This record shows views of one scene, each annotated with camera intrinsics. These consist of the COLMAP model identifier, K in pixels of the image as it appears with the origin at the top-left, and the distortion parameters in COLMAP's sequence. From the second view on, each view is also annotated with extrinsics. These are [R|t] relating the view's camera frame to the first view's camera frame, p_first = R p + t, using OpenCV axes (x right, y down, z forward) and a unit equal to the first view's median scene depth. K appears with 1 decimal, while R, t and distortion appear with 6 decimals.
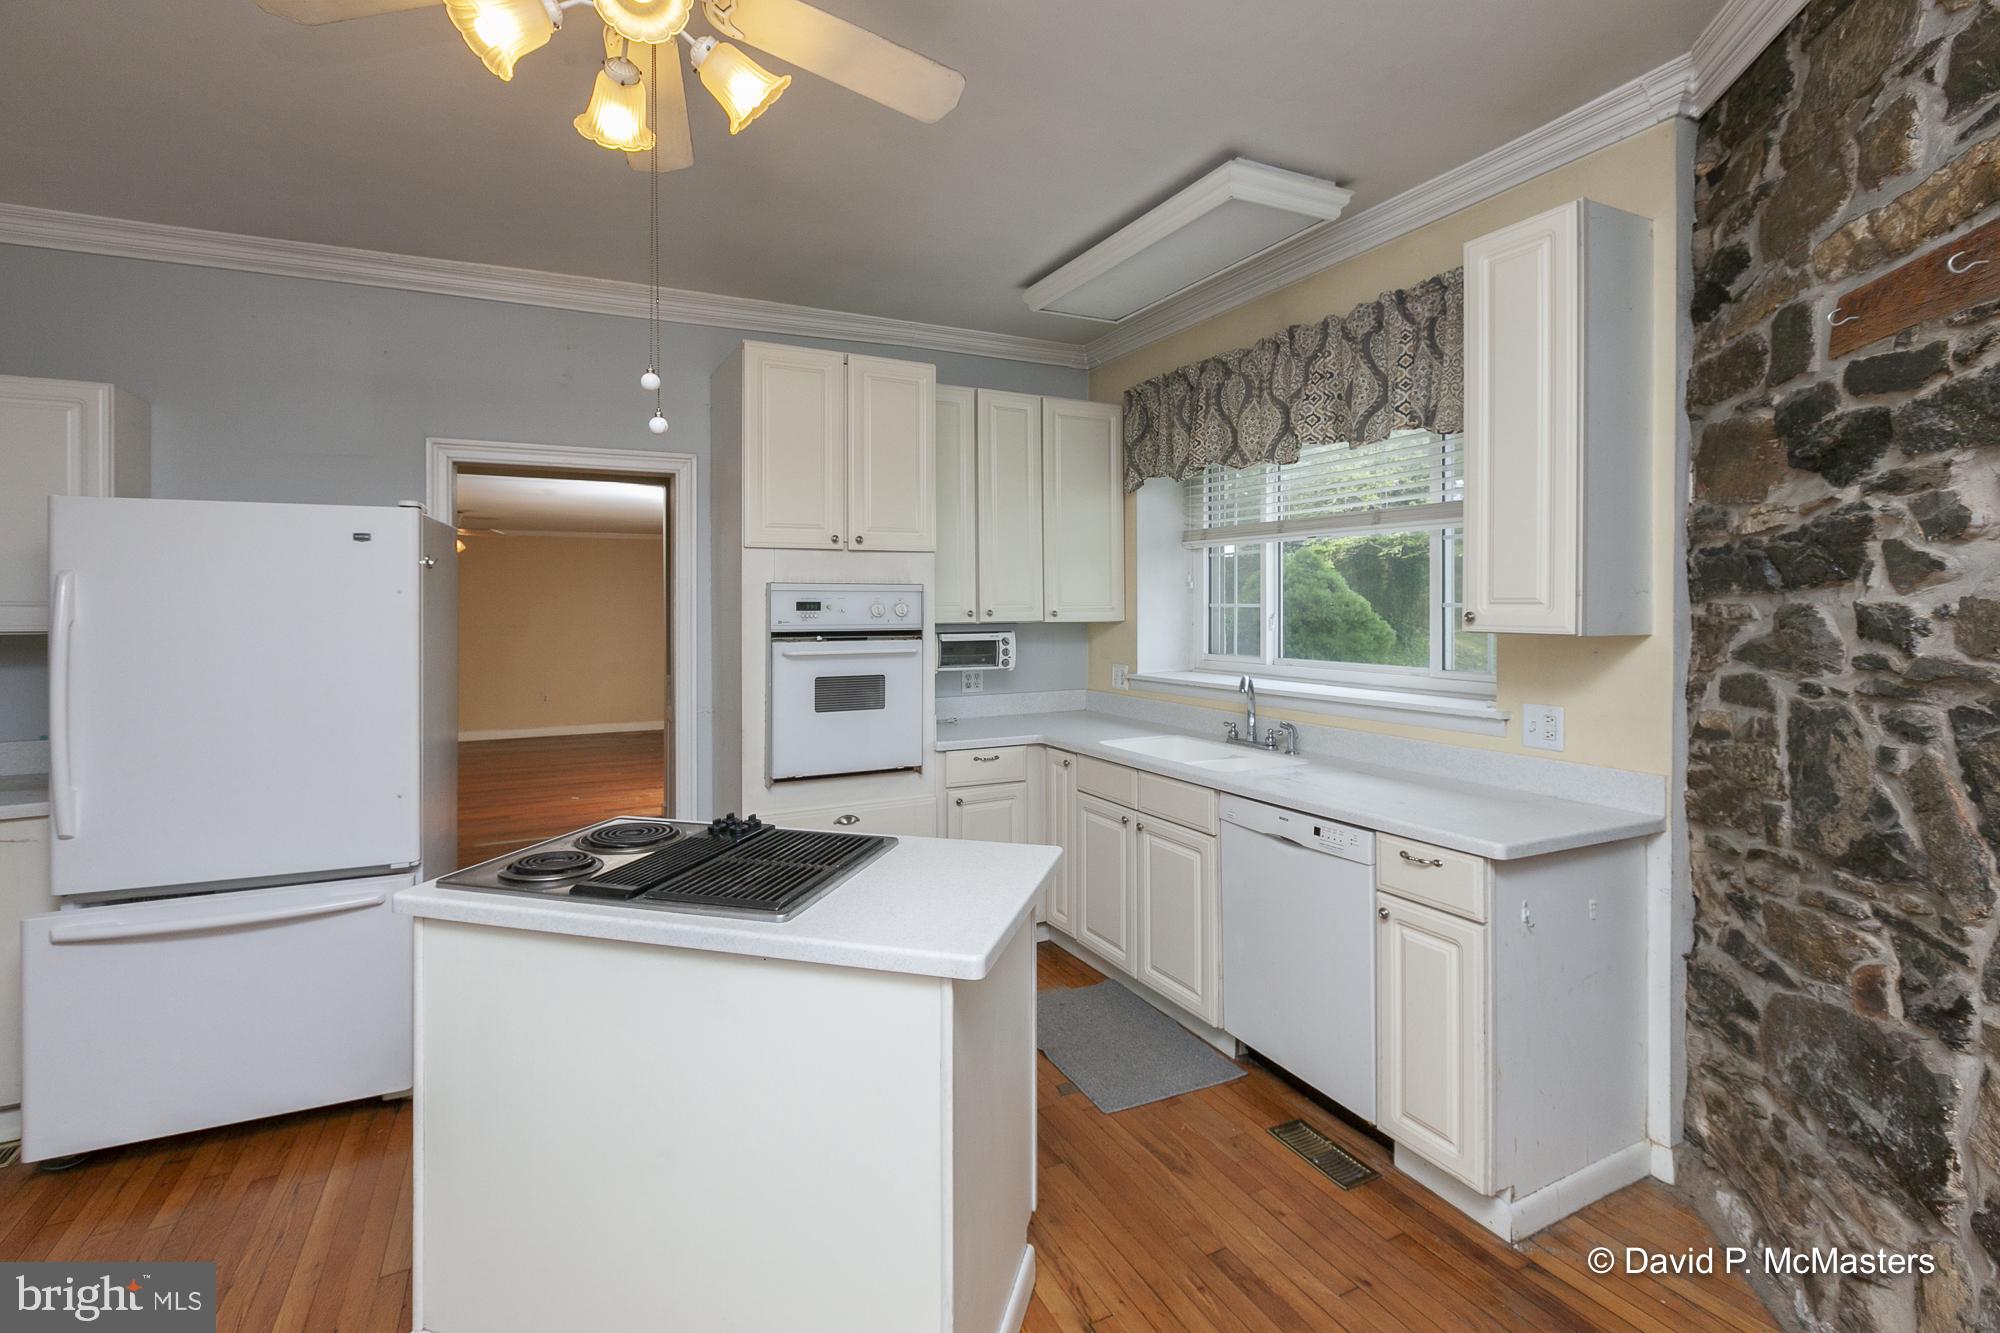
lens RADIAL K [[911.2, 0, 988.3], [0, 911.2, 602.2], [0, 0, 1]] dist [0.004317, -0.000848]
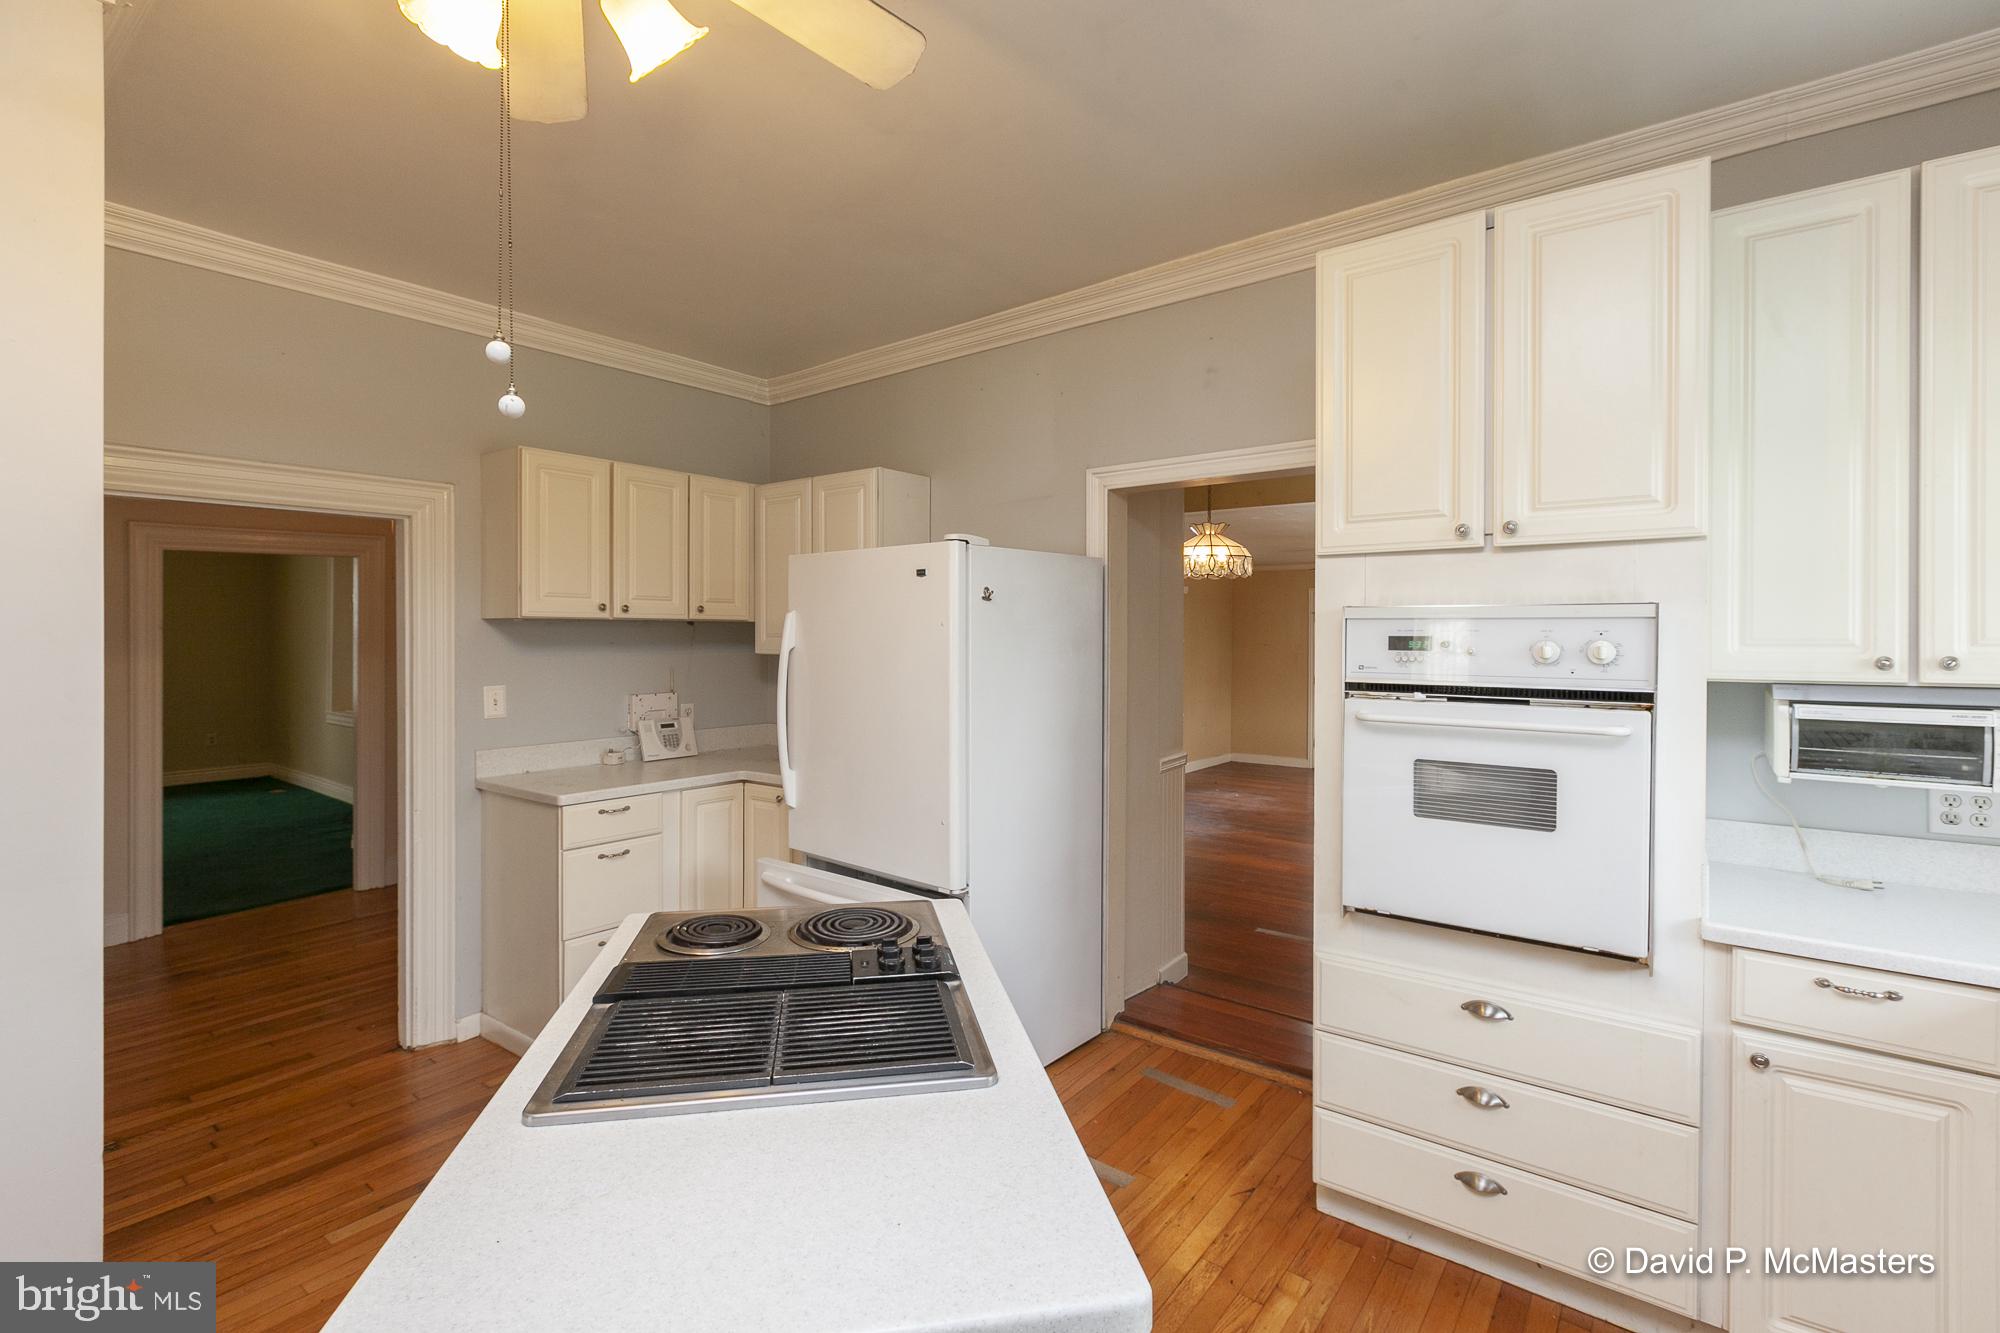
lens RADIAL K [[911.2, 0, 1028.4], [0, 911.2, 629.7], [0, 0, 1]] dist [0.004317, -0.000848]
pose [[0.457275, 0.001803, -0.889324, 0.227776], [-0.001140, 0.999998, 0.001441, -0.005432], [0.889325, 0.000355, 0.457276, 0.470974]]
